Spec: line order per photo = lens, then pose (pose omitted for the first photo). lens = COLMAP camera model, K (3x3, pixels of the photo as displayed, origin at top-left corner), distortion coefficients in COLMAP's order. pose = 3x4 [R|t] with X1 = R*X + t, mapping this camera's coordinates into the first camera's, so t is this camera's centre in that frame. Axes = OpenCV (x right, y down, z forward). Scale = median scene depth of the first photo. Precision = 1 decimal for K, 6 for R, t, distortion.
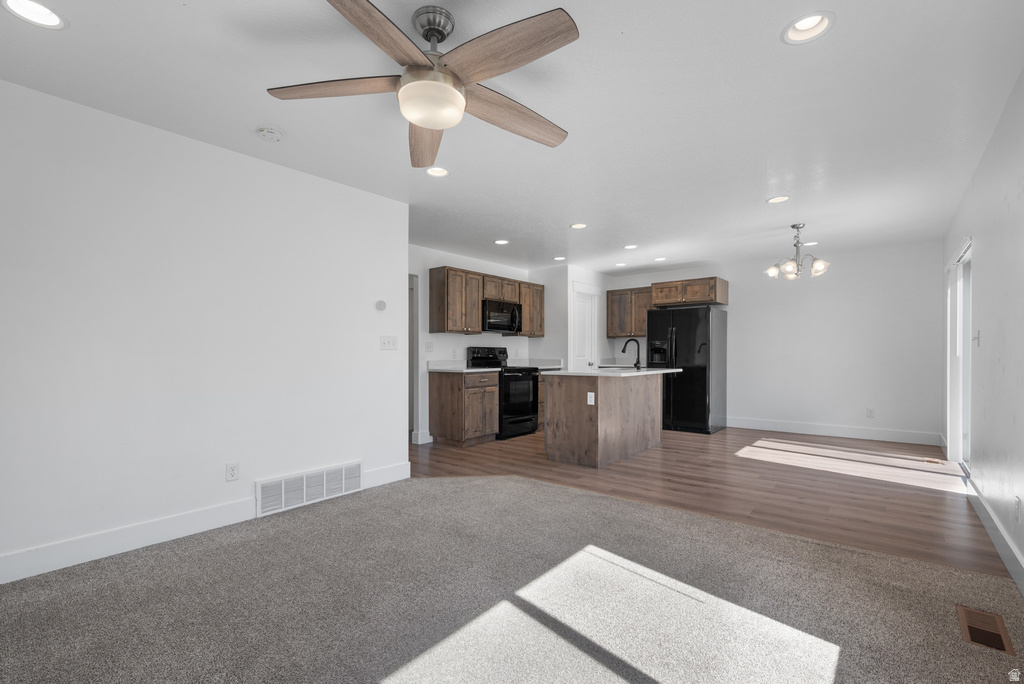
lens RADIAL K [[450.4, 0, 500.3], [0, 450.4, 358.7], [0, 0, 1]] dist [-0.001007, -0.000211]
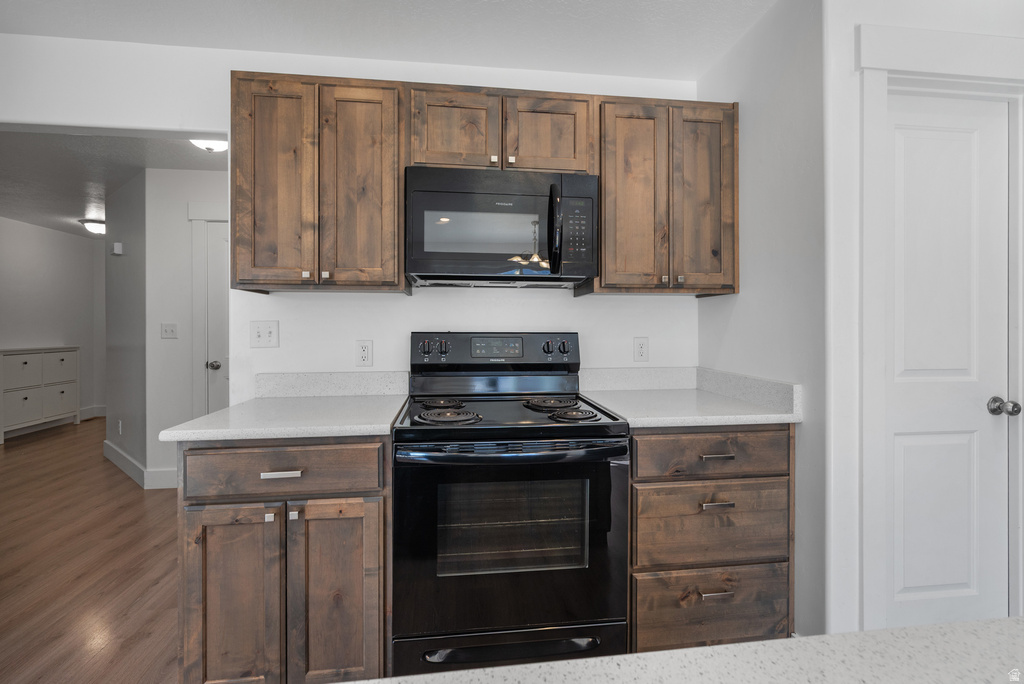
lens RADIAL K [[450.4, 0, 494.1], [0, 450.4, 324.3], [0, 0, 1]] dist [-0.001007, -0.000211]
pose [[0.745678, -0.000870, -0.666306, 0.206096], [-0.006496, 0.999942, -0.008575, -0.031573], [0.666275, 0.010723, 0.745629, 0.855859]]
